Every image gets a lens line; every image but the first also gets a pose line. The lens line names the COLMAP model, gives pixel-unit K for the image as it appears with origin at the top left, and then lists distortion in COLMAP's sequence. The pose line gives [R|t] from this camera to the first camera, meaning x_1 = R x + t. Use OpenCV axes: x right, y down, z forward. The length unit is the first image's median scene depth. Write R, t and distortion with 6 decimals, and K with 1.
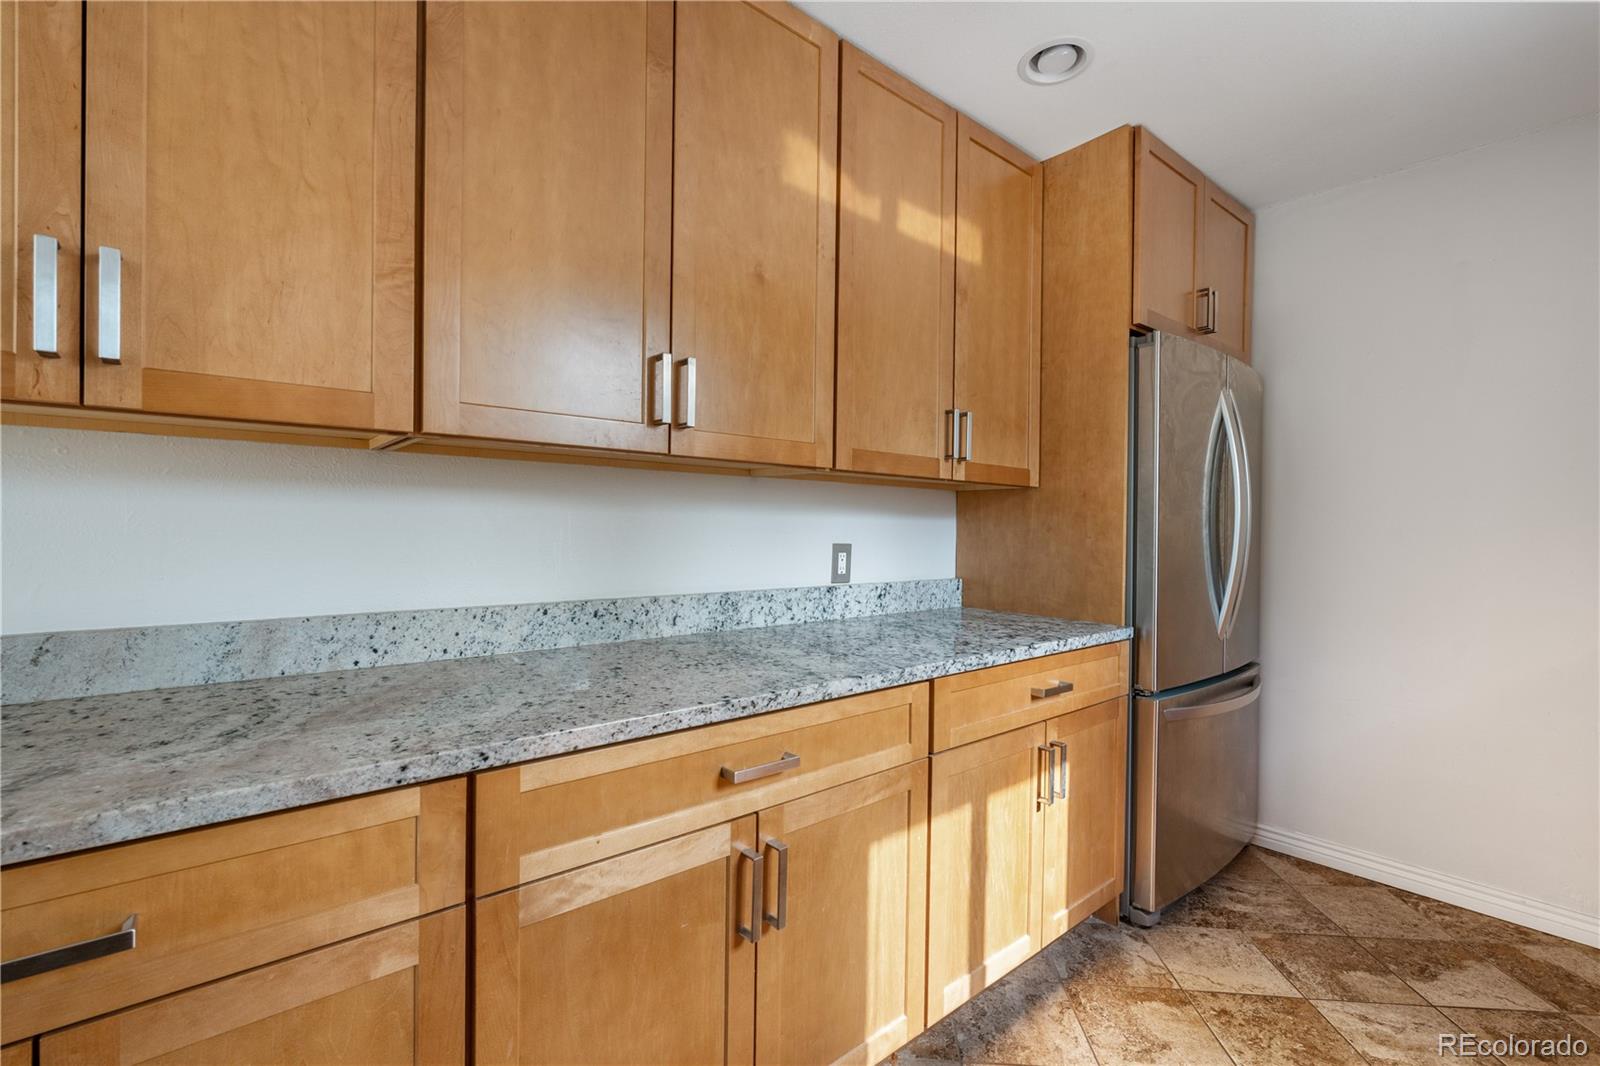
lens RADIAL K [[701.4, 0, 800.6], [0, 701.4, 531.0], [0, 0, 1]] dist [-0.001759, -0.000803]
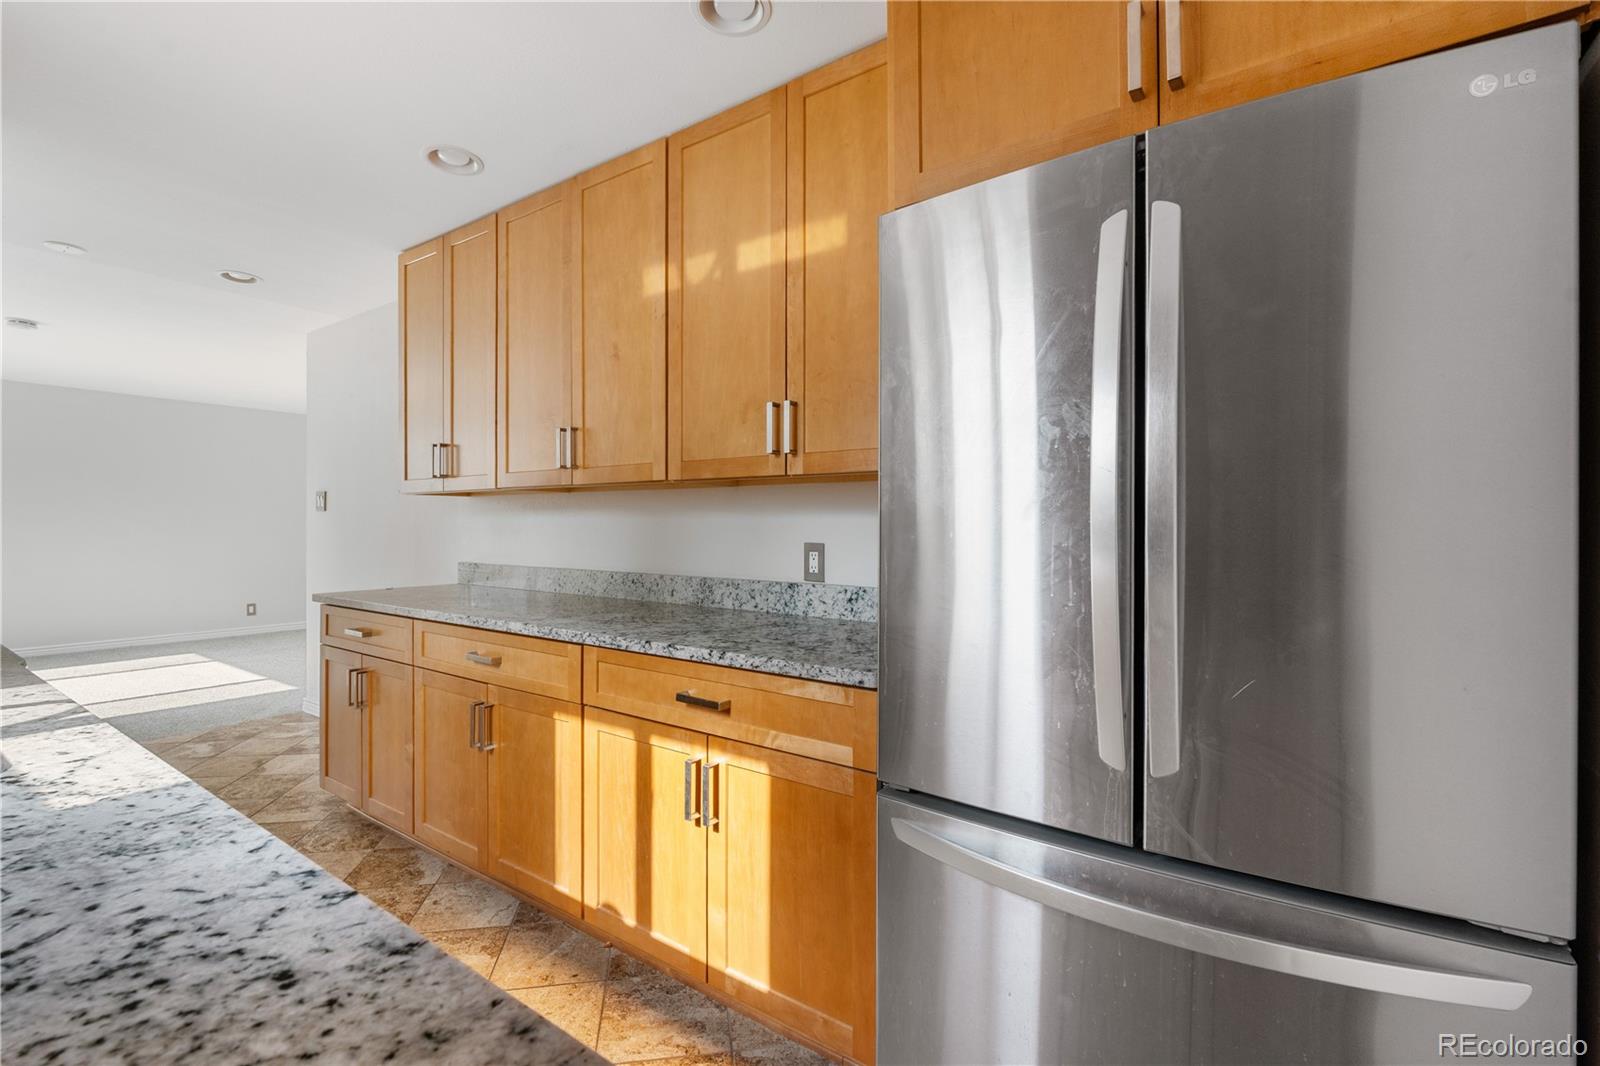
lens RADIAL K [[701.4, 0, 795.7], [0, 701.4, 526.3], [0, 0, 1]] dist [-0.001759, -0.000803]
pose [[0.252178, -0.010513, -0.967624, 1.163674], [-0.005029, 0.999913, -0.012175, 0.007120], [0.967668, 0.007936, 0.252103, 0.803463]]
